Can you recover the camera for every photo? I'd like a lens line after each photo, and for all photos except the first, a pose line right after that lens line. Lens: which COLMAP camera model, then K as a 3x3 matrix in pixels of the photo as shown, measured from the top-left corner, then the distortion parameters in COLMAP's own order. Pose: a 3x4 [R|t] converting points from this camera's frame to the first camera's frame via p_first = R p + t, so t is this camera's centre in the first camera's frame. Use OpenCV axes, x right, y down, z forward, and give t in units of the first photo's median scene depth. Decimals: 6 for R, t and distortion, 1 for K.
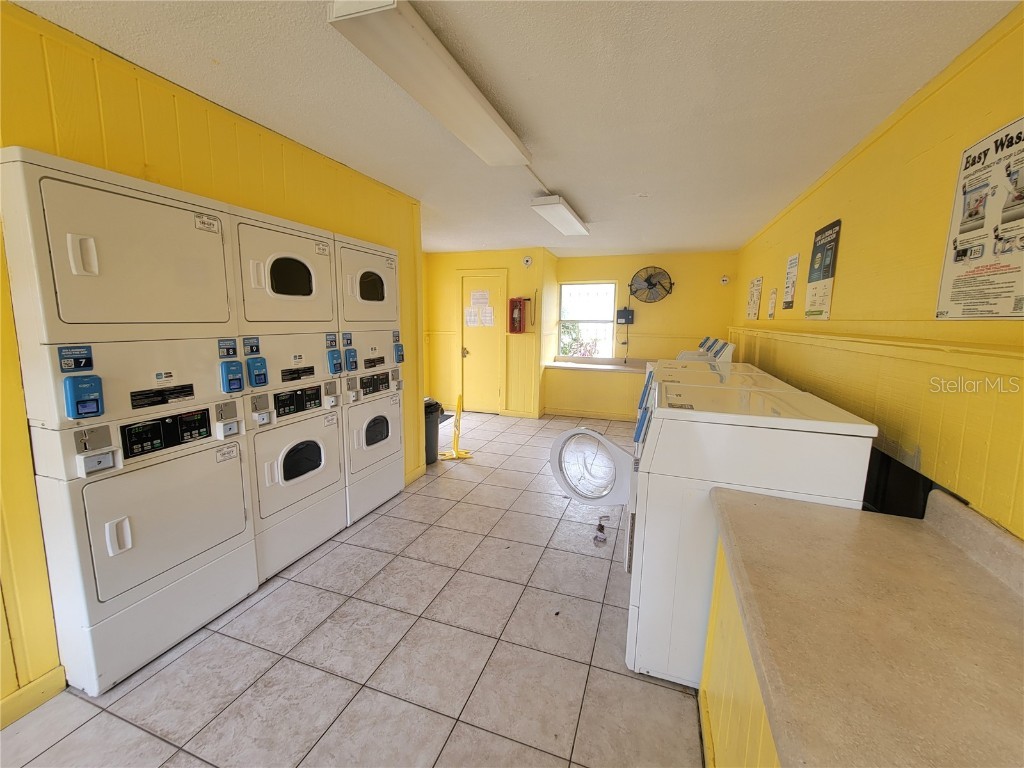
lens RADIAL K [[417.5, 0, 512.0], [0, 417.5, 384.0], [0, 0, 1]] dist [-0.001780, -0.000470]
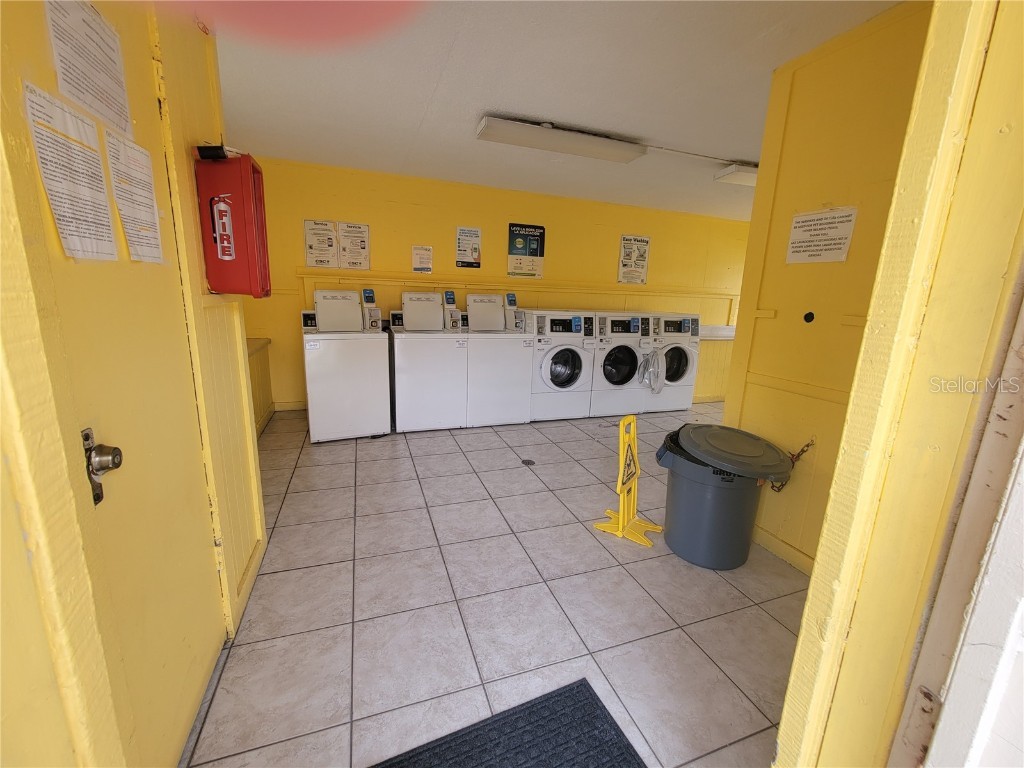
lens RADIAL K [[417.5, 0, 512.0], [0, 417.5, 384.0], [0, 0, 1]] dist [-0.001780, -0.000470]
pose [[-0.635157, -0.193645, 0.747715, -1.221524], [0.081470, 0.945865, 0.314169, -0.556017], [-0.768074, 0.260463, -0.584996, 4.153199]]
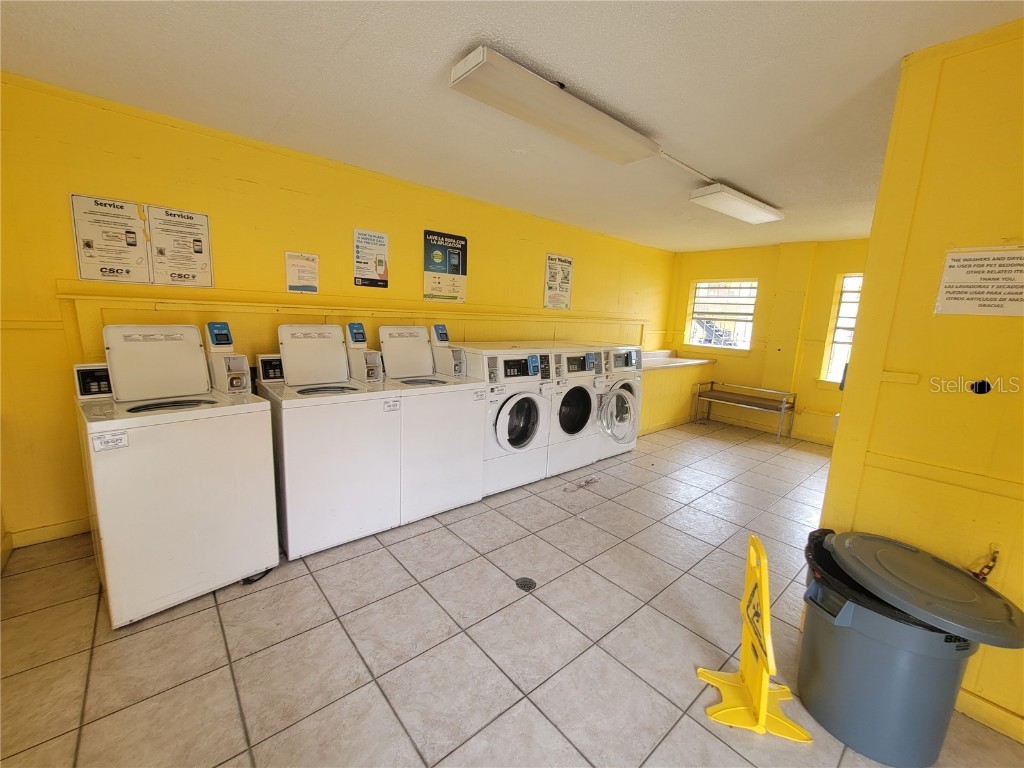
lens RADIAL K [[417.5, 0, 512.0], [0, 417.5, 384.0], [0, 0, 1]] dist [-0.001780, -0.000470]
pose [[-0.869056, -0.132839, 0.476546, -0.280117], [0.023690, 0.950996, 0.308296, -0.602240], [-0.494146, 0.279216, -0.823321, 3.956572]]
